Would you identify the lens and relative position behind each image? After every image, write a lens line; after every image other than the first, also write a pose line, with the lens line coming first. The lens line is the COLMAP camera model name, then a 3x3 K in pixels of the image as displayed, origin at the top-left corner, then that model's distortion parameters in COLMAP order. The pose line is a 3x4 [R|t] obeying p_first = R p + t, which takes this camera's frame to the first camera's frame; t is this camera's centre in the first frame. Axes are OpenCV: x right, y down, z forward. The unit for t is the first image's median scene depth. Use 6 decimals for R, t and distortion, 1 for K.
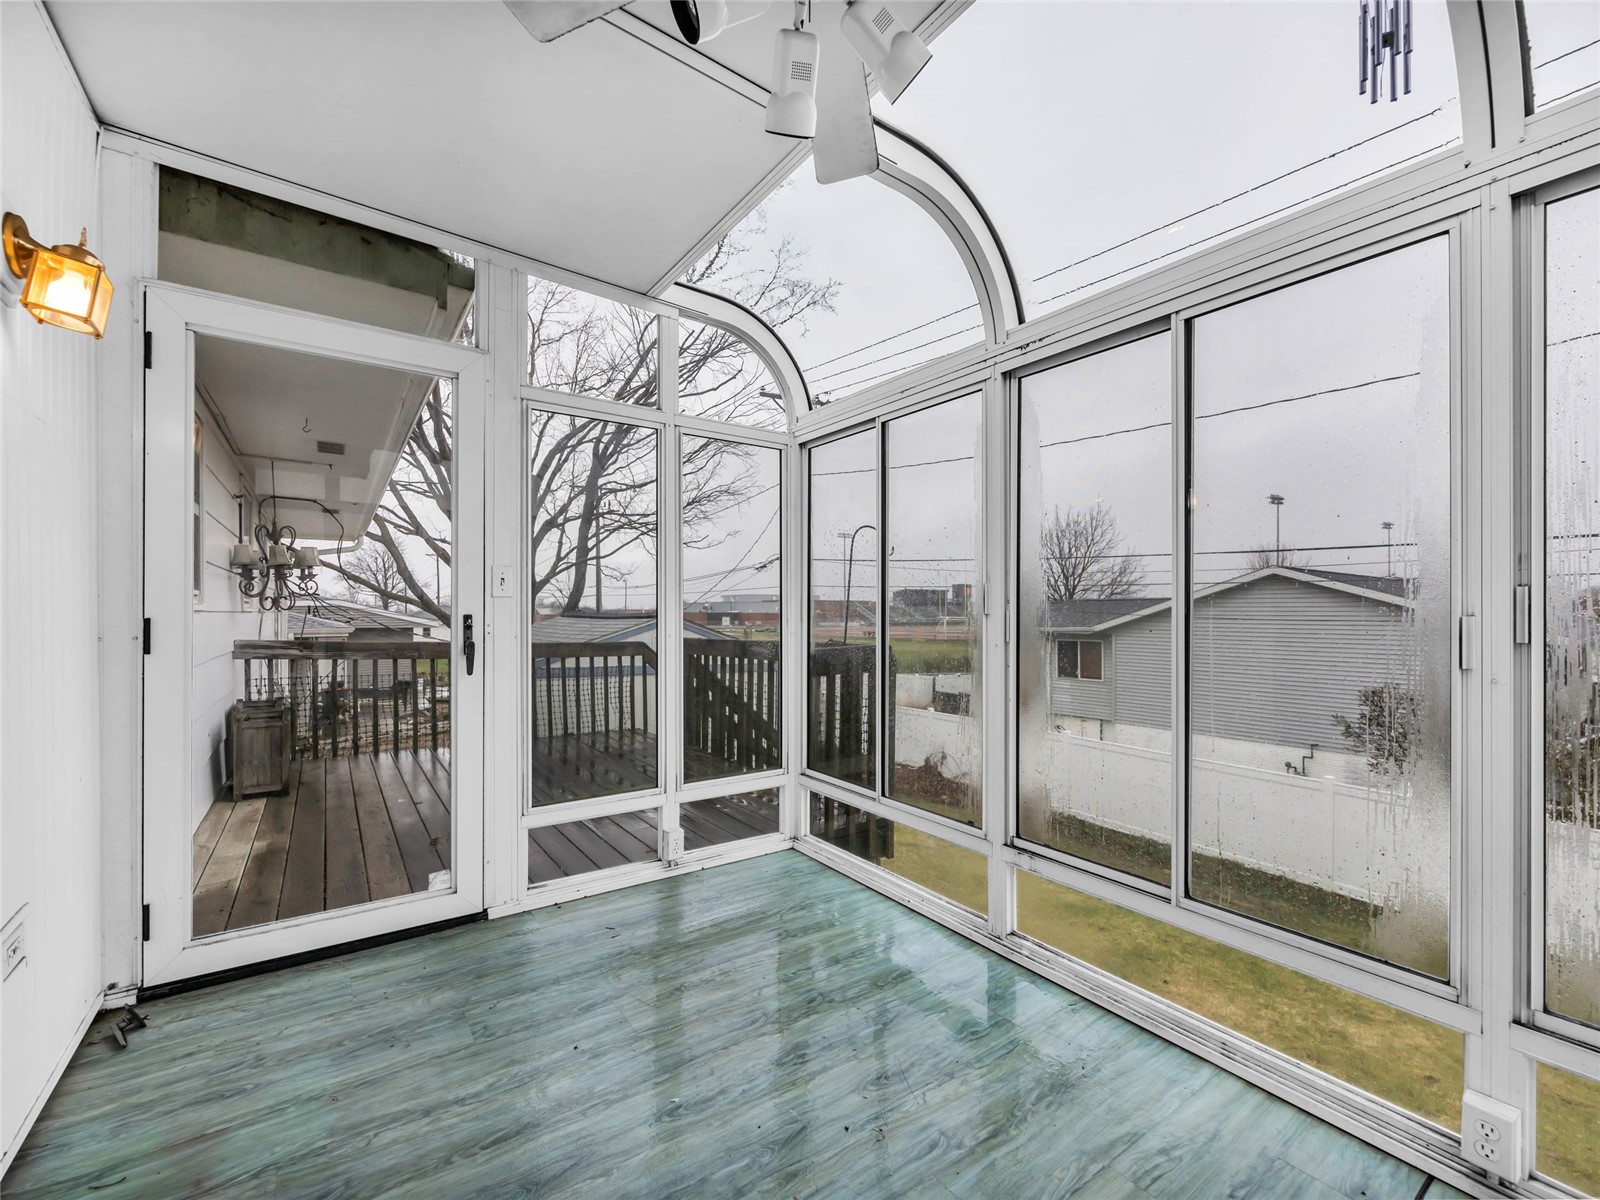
lens RADIAL K [[714.7, 0, 800.0], [0, 714.7, 600.0], [0, 0, 1]] dist [-0.002376, -0.000318]
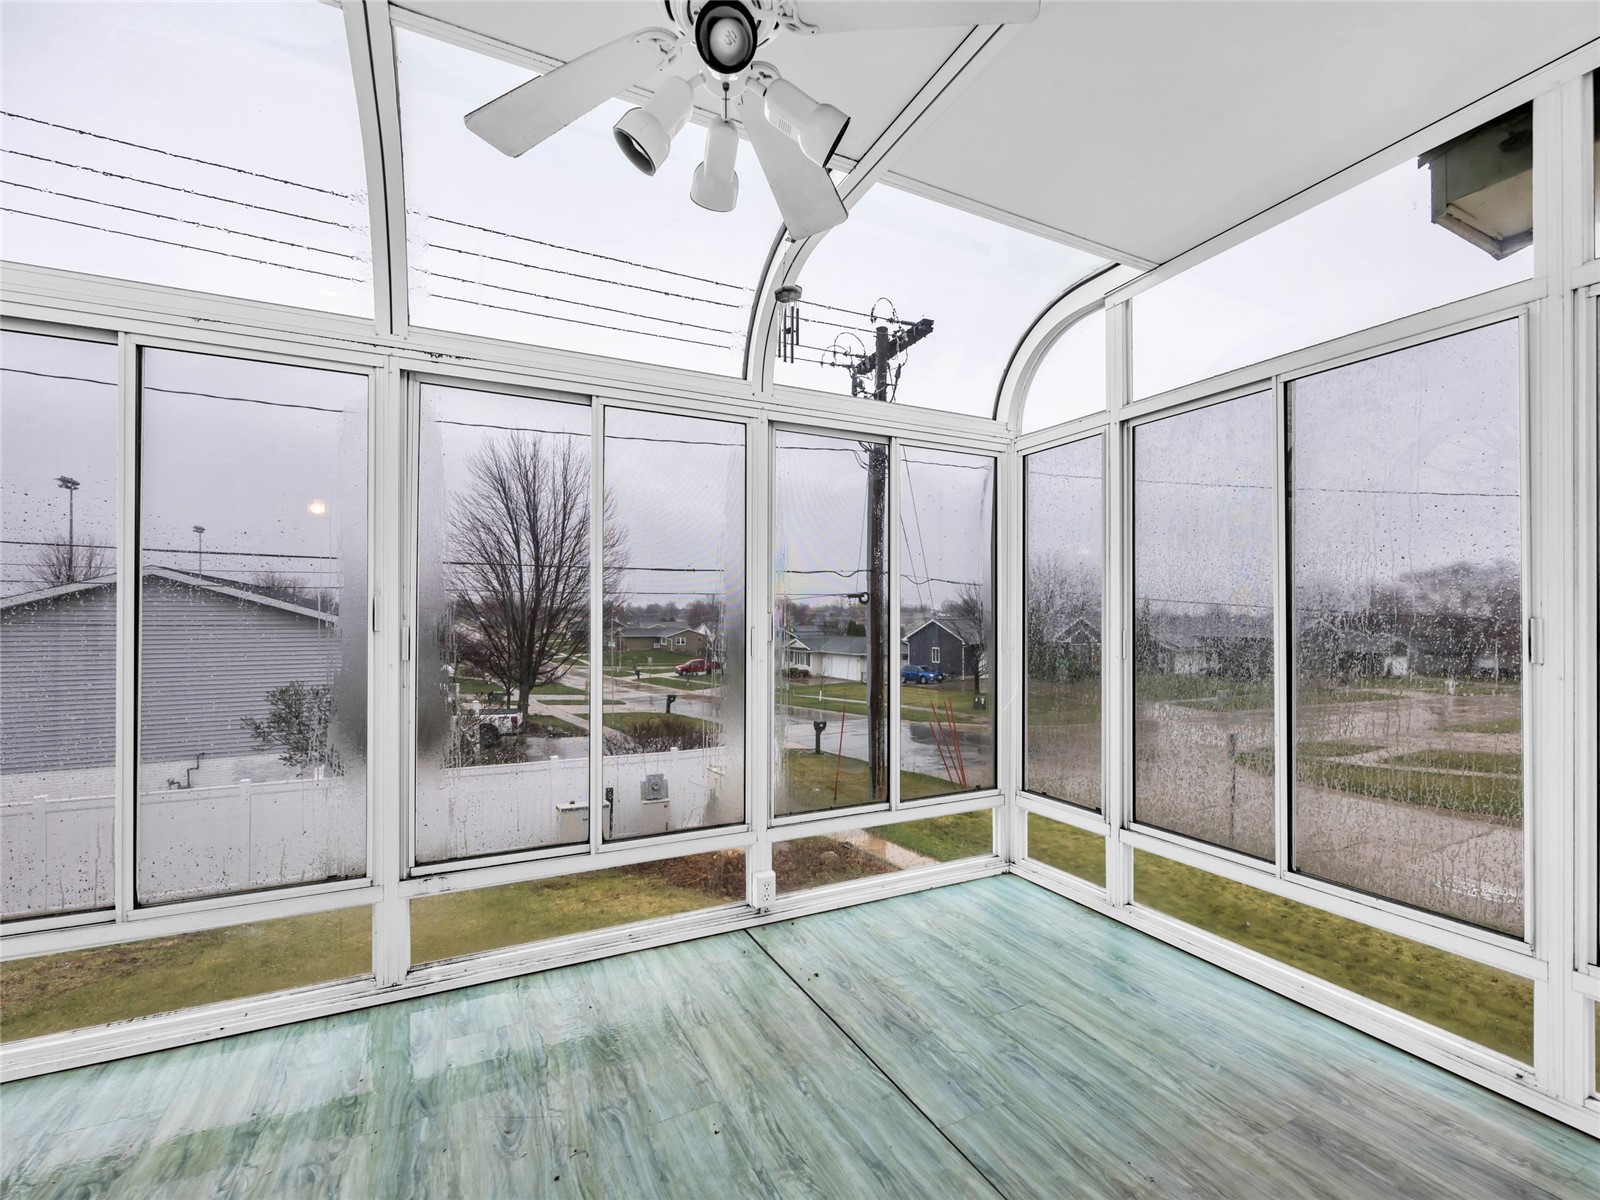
lens RADIAL K [[693.2, 0, 802.4], [0, 693.2, 601.8], [0, 0, 1]] dist [-0.002200, -0.000139]
pose [[0.128299, 0.016918, 0.991591, -0.544248], [-0.016082, 0.999759, -0.014976, -0.013105], [-0.991605, -0.014025, 0.128540, 0.376314]]
